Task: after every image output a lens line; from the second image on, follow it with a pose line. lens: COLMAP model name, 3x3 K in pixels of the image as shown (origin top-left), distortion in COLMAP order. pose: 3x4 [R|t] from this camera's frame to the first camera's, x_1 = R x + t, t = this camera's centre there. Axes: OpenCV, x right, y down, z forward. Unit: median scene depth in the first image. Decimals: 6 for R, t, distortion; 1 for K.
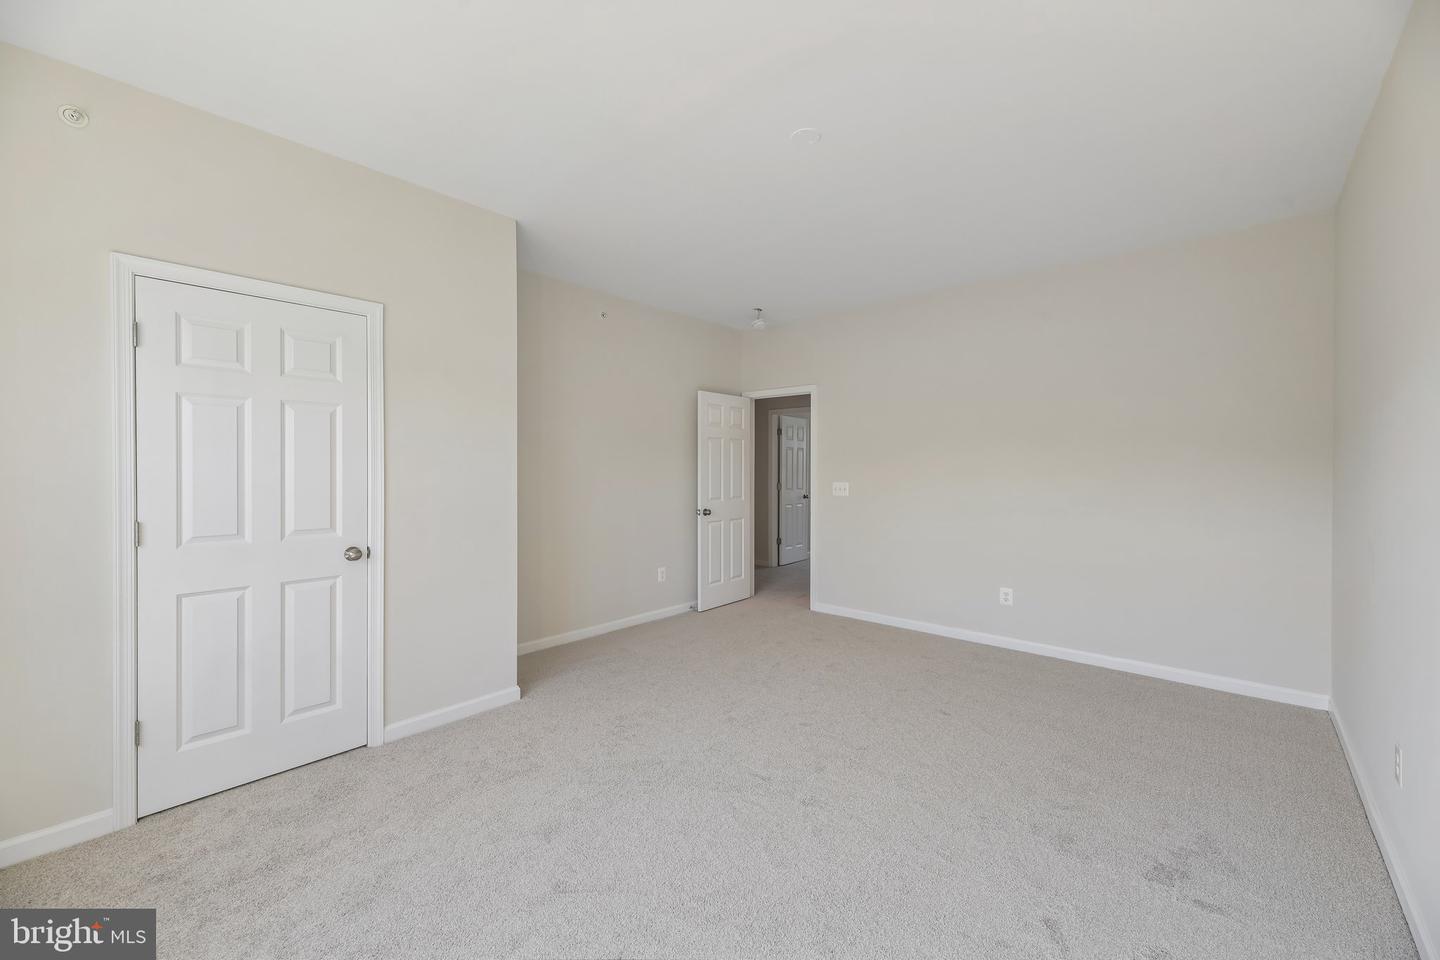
lens RADIAL K [[574.4, 0, 722.7], [0, 574.4, 473.9], [0, 0, 1]] dist [0.009985, -0.000210]
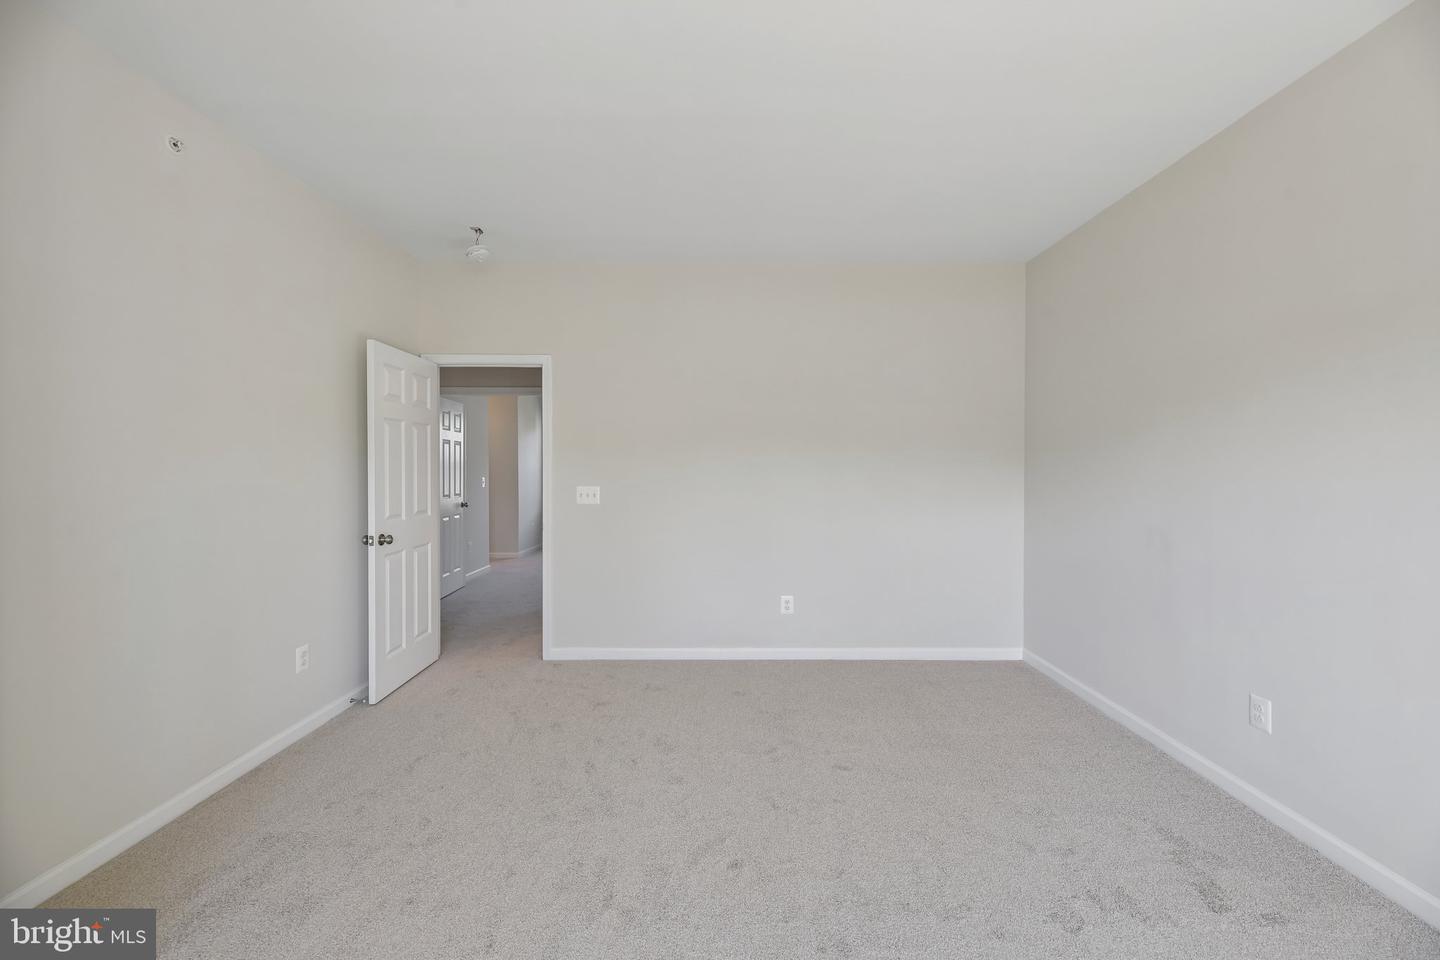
lens RADIAL K [[574.4, 0, 722.7], [0, 574.4, 473.9], [0, 0, 1]] dist [0.009985, -0.000210]
pose [[0.745471, -0.006127, 0.666510, -0.169122], [0.006382, 0.999978, 0.002055, -0.002280], [-0.666508, 0.002721, 0.745493, 0.301716]]
